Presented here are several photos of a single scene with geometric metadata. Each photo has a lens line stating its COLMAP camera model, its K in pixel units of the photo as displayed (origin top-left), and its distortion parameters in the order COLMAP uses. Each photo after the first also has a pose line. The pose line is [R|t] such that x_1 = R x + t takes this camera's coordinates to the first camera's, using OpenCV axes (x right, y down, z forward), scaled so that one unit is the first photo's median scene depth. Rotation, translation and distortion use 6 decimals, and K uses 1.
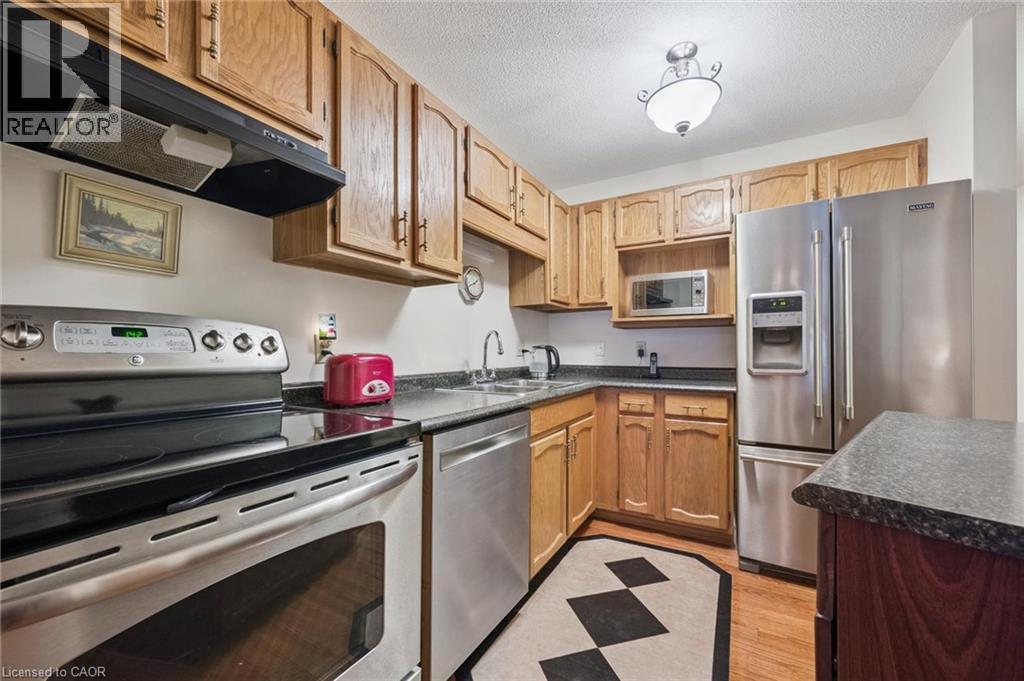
lens RADIAL K [[400.9, 0, 518.3], [0, 400.9, 351.1], [0, 0, 1]] dist [-0.004269, 0.000326]
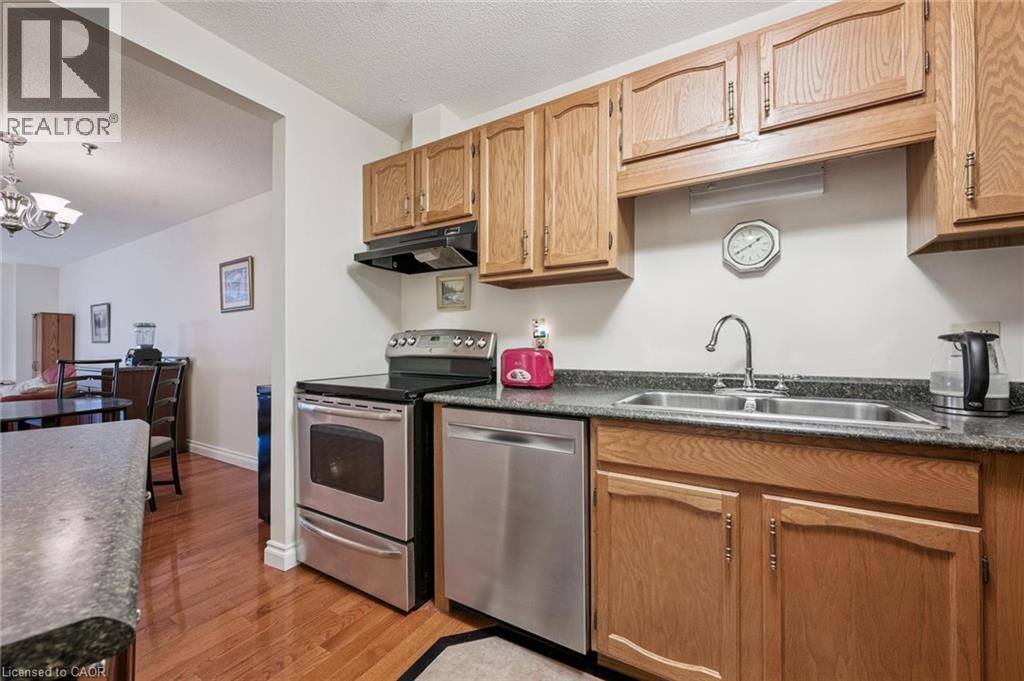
lens RADIAL K [[400.9, 0, 516.4], [0, 400.9, 345.5], [0, 0, 1]] dist [-0.004269, 0.000326]
pose [[-0.014240, 0.002977, -0.999894, 0.795630], [0.004075, 0.999987, 0.002919, -0.007061], [0.999890, -0.004033, -0.014252, 0.862815]]
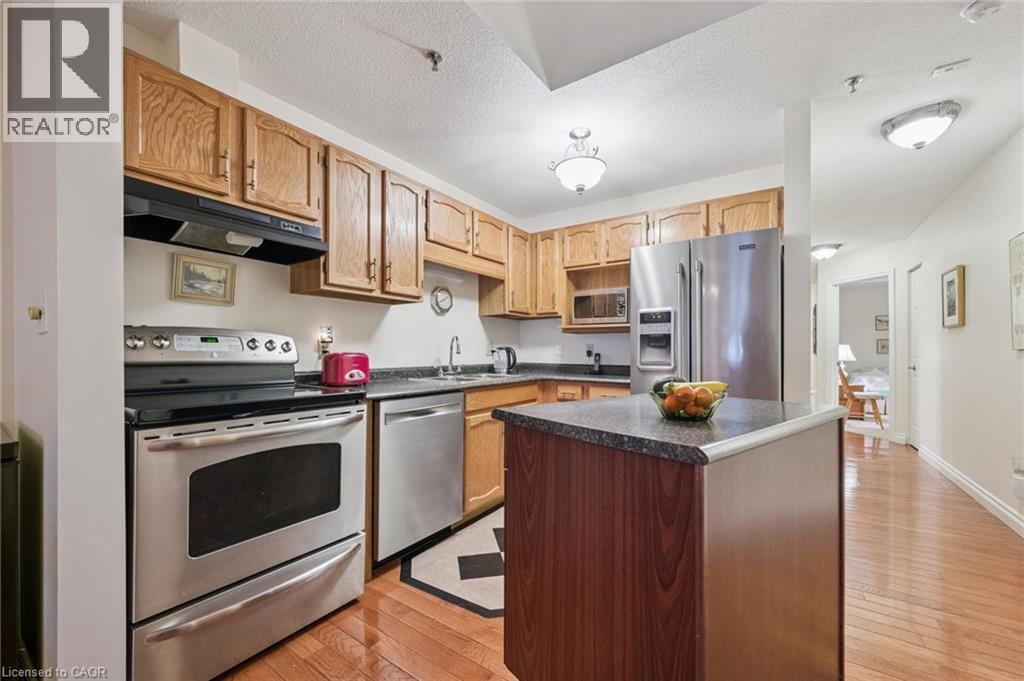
lens RADIAL K [[400.9, 0, 518.2], [0, 400.9, 354.3], [0, 0, 1]] dist [-0.004269, 0.000326]
pose [[0.997188, 0.005401, -0.074751, 0.323168], [-0.004928, 0.999967, 0.006507, -0.000199], [0.074784, -0.006121, 0.997181, -0.406722]]
